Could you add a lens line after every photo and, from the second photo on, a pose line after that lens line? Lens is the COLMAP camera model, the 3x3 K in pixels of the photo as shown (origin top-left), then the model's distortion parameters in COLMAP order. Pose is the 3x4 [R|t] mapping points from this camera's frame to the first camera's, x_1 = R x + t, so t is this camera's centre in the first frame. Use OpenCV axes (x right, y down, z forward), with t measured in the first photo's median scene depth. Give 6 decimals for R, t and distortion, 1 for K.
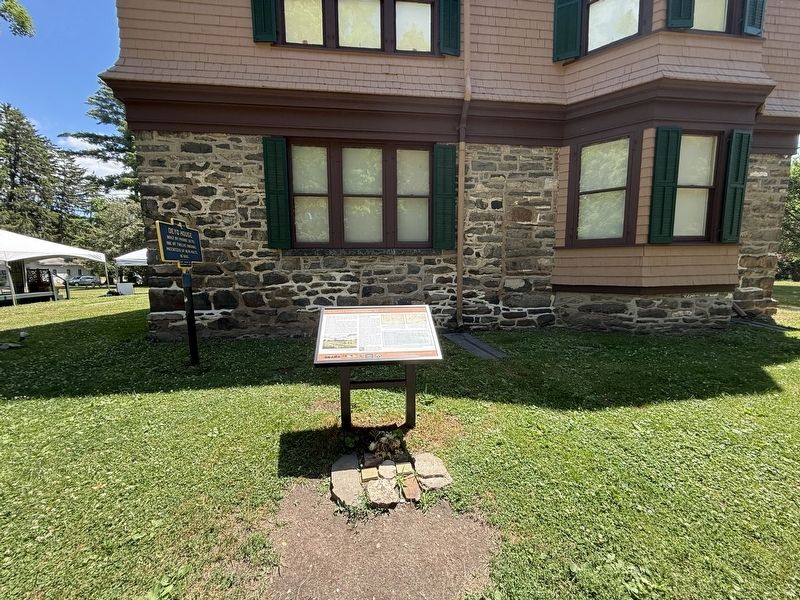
lens RADIAL K [[321.0, 0, 400.7], [0, 321.0, 300.5], [0, 0, 1]] dist [0.000089, 0.000000]
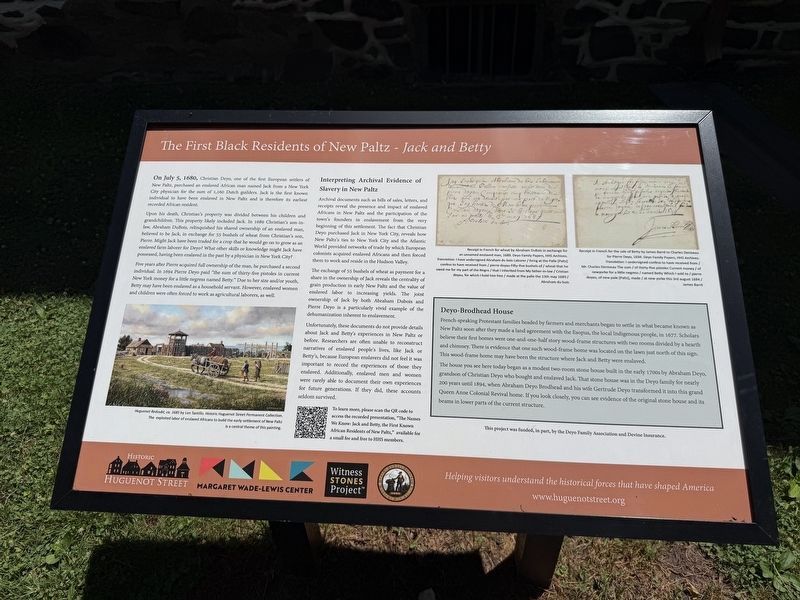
lens RADIAL K [[573.1, 0, 404.3], [0, 573.1, 299.3], [0, 0, 1]] dist [-0.014700, -0.006531]
pose [[0.984415, 0.092070, -0.149835, -0.025317], [0.005018, 0.836953, 0.547251, -0.074335], [0.175791, -0.539474, 0.823447, 0.695754]]
